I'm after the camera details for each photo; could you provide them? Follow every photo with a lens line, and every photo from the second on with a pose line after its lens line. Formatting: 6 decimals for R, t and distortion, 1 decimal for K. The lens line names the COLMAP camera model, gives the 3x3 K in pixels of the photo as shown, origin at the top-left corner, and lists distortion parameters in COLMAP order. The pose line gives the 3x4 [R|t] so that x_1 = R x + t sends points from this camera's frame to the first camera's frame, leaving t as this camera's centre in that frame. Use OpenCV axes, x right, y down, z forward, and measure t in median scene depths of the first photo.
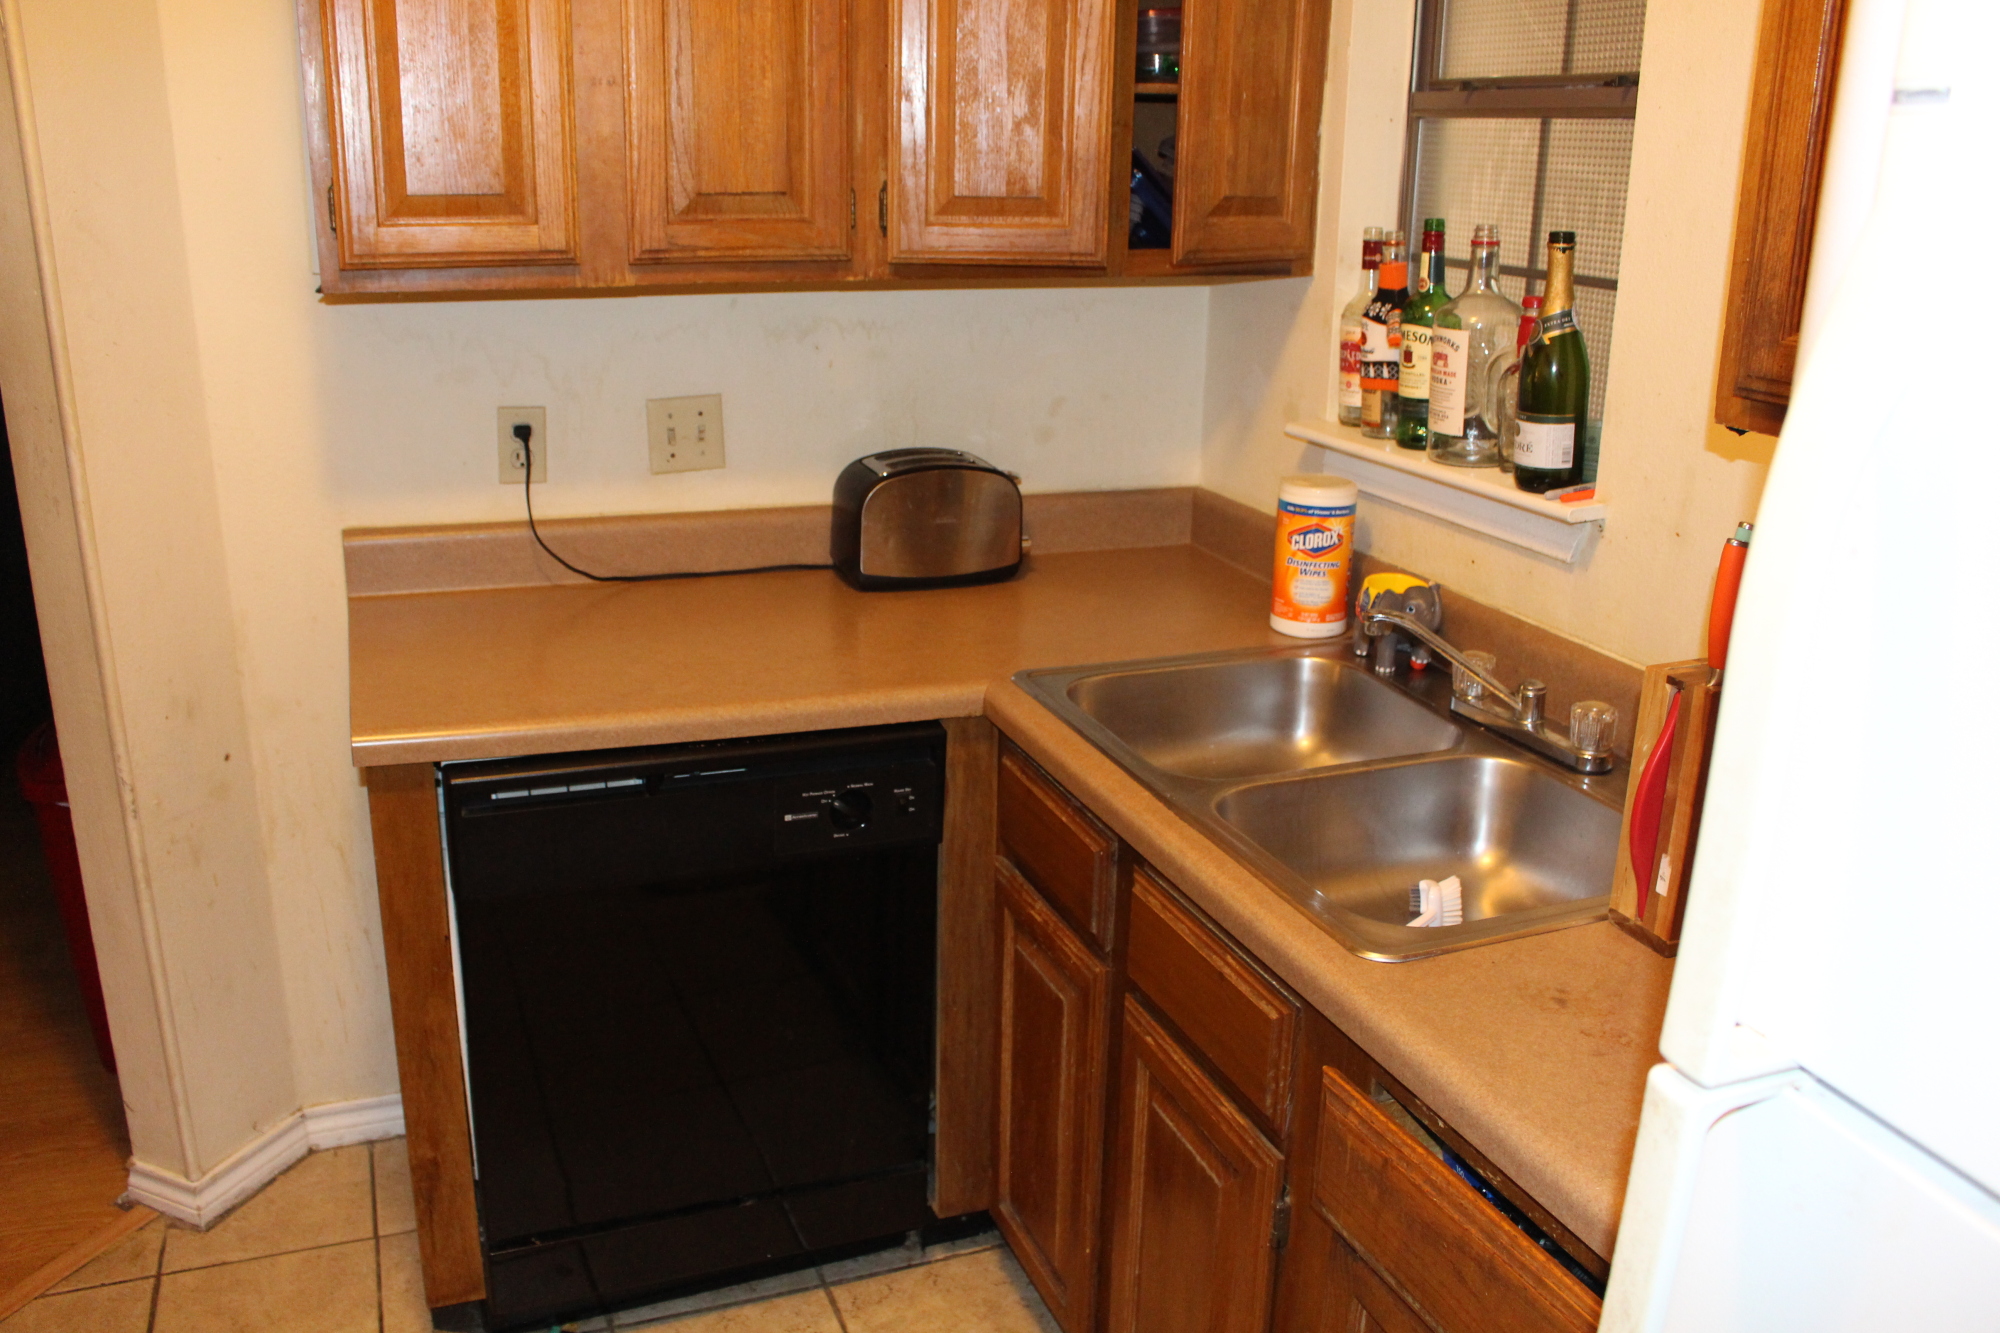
lens RADIAL K [[1627.6, 0, 987.2], [0, 1627.6, 657.8], [0, 0, 1]] dist [-0.159167, 0.128043]
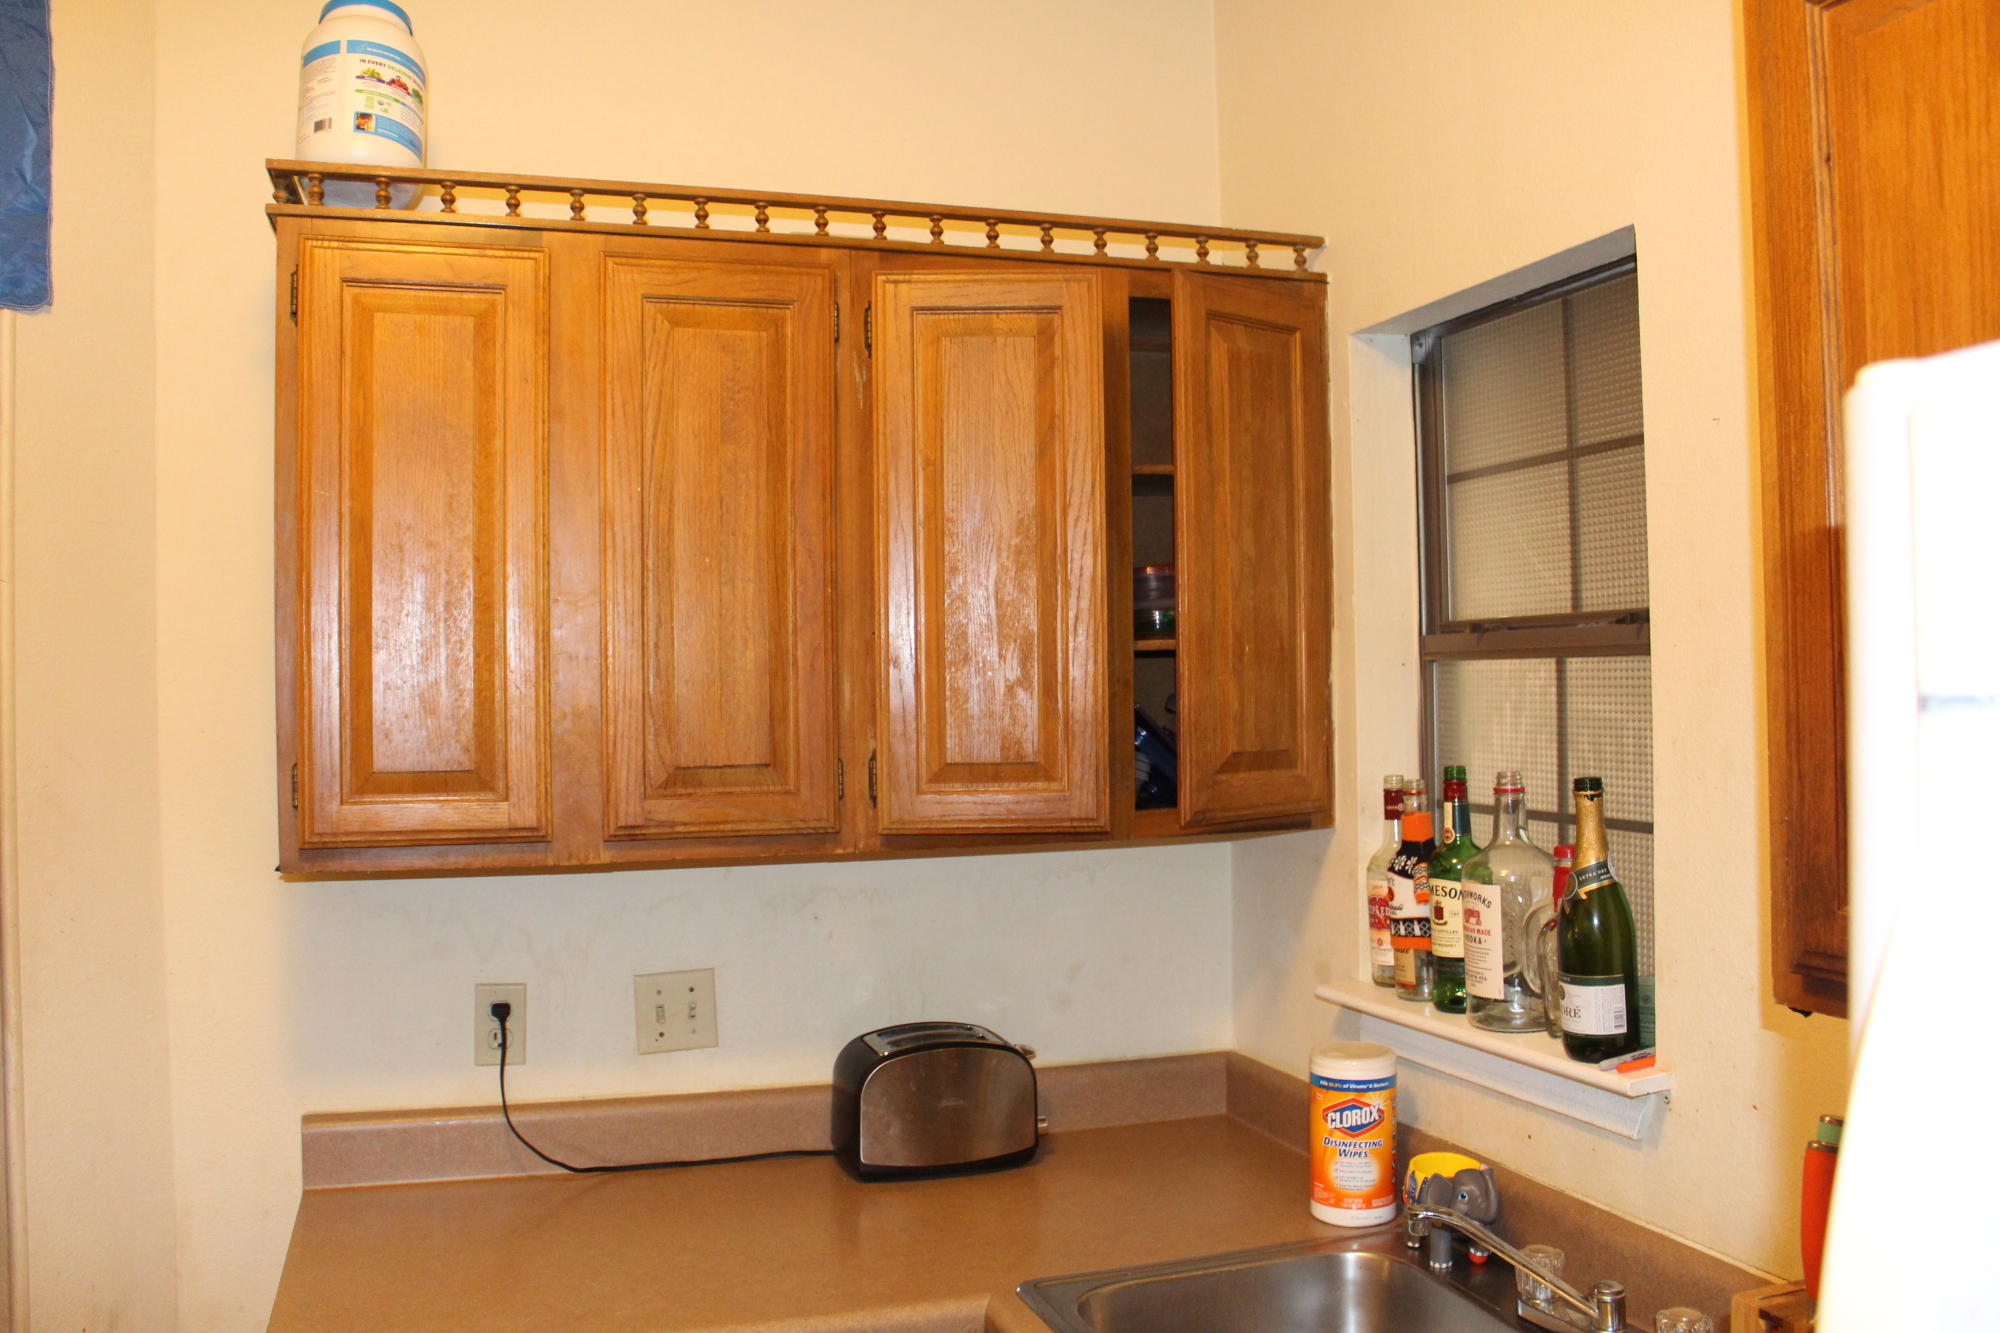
lens RADIAL K [[1627.6, 0, 987.2], [0, 1627.6, 657.8], [0, 0, 1]] dist [-0.159167, 0.128043]
pose [[0.998918, -0.029871, -0.035637, 0.040464], [0.017016, 0.948046, -0.317678, -0.039204], [0.043275, 0.316728, 0.947529, 0.064694]]
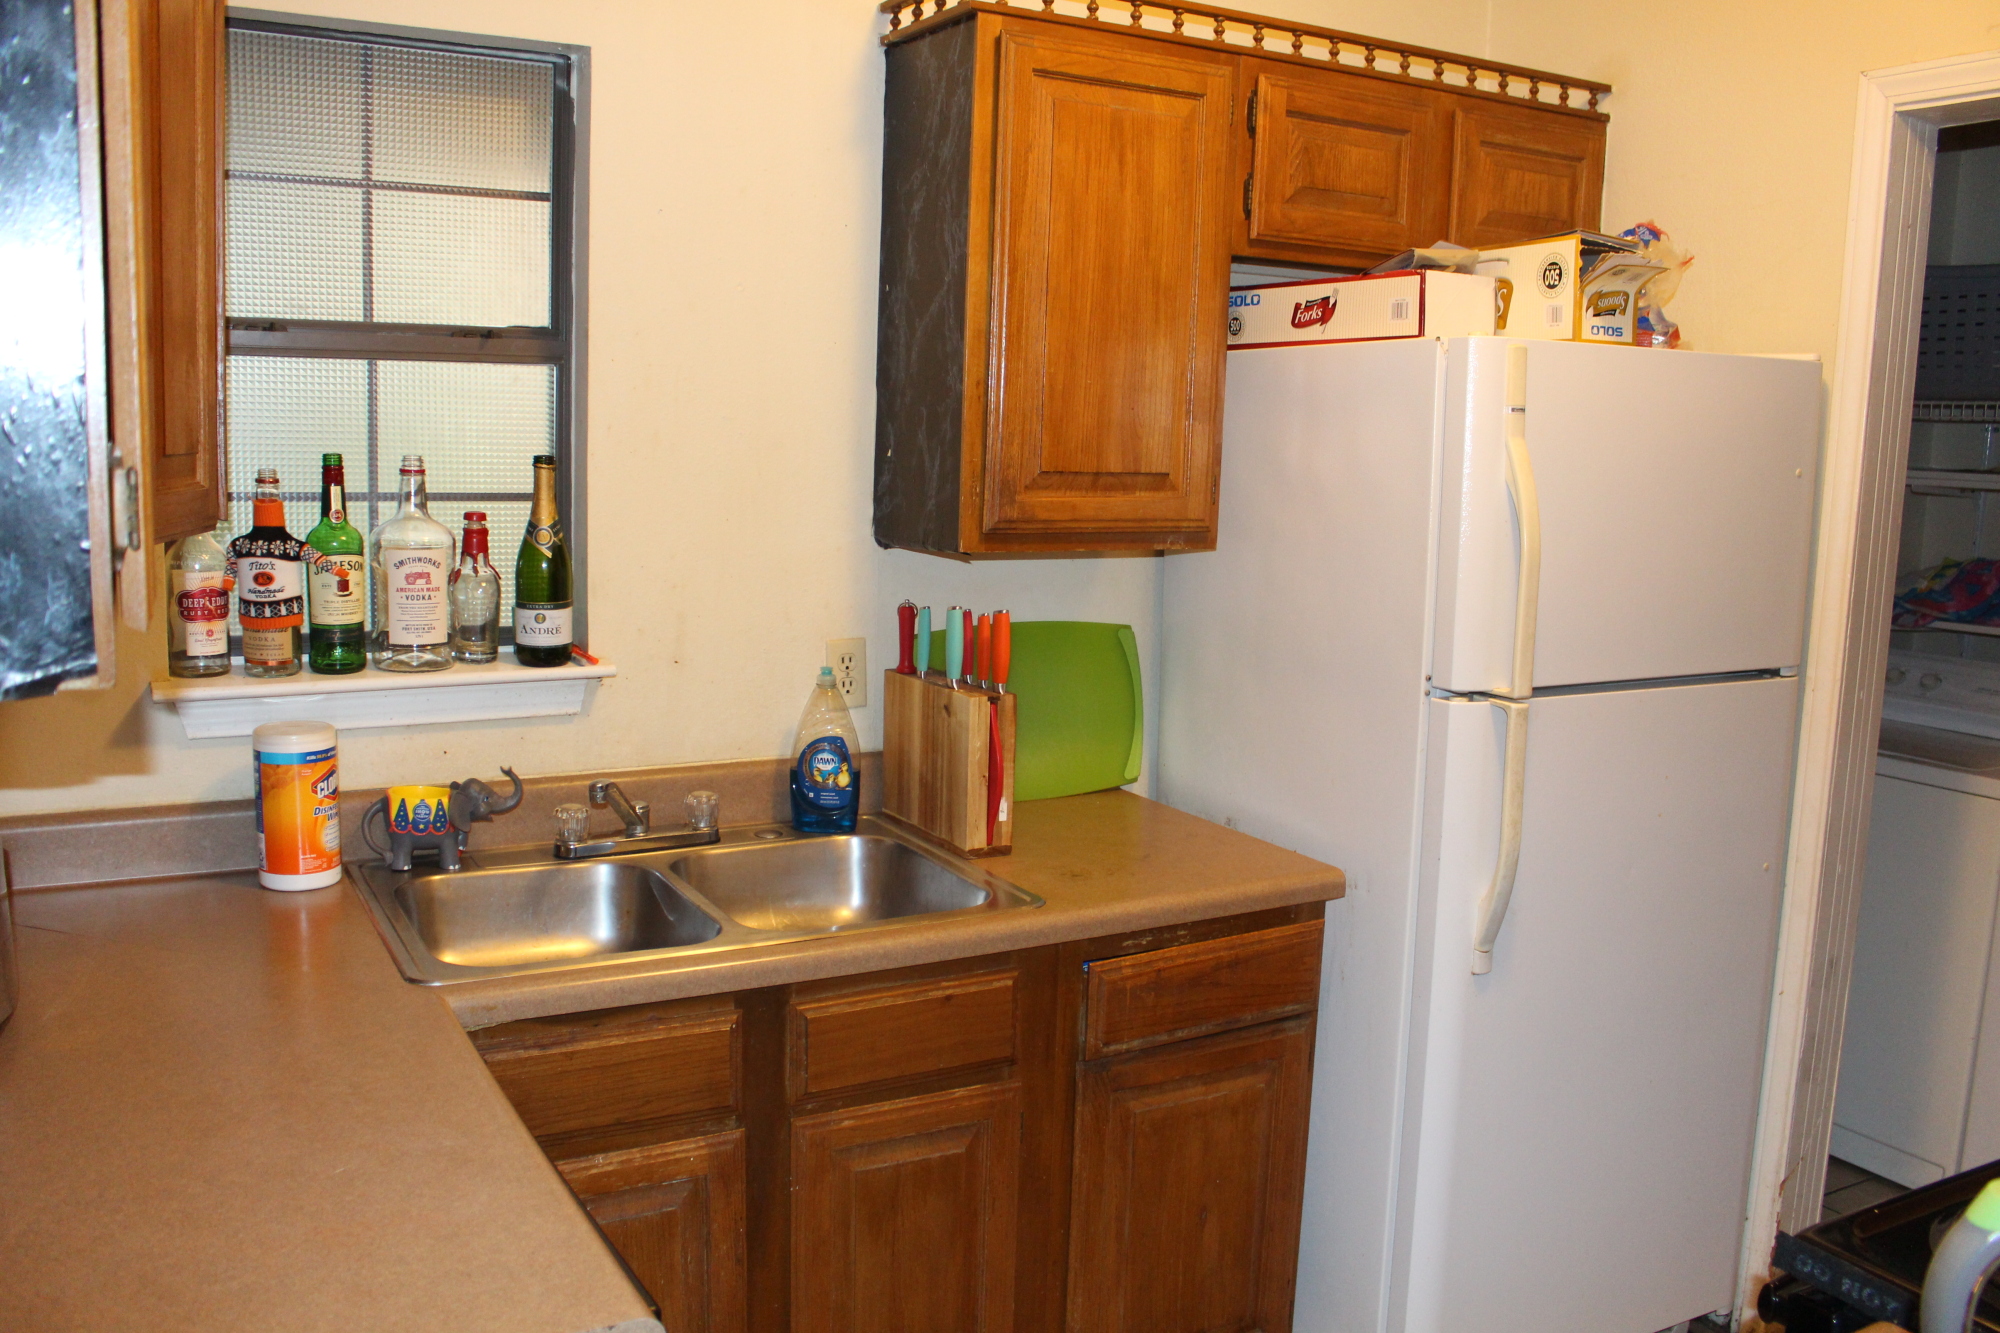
lens RADIAL K [[1627.6, 0, 987.2], [0, 1627.6, 657.8], [0, 0, 1]] dist [-0.159167, 0.128043]
pose [[-0.133215, -0.161617, 0.977821, -0.843422], [0.269244, 0.943608, 0.192644, -0.240911], [-0.953814, 0.288936, -0.082189, 0.734919]]
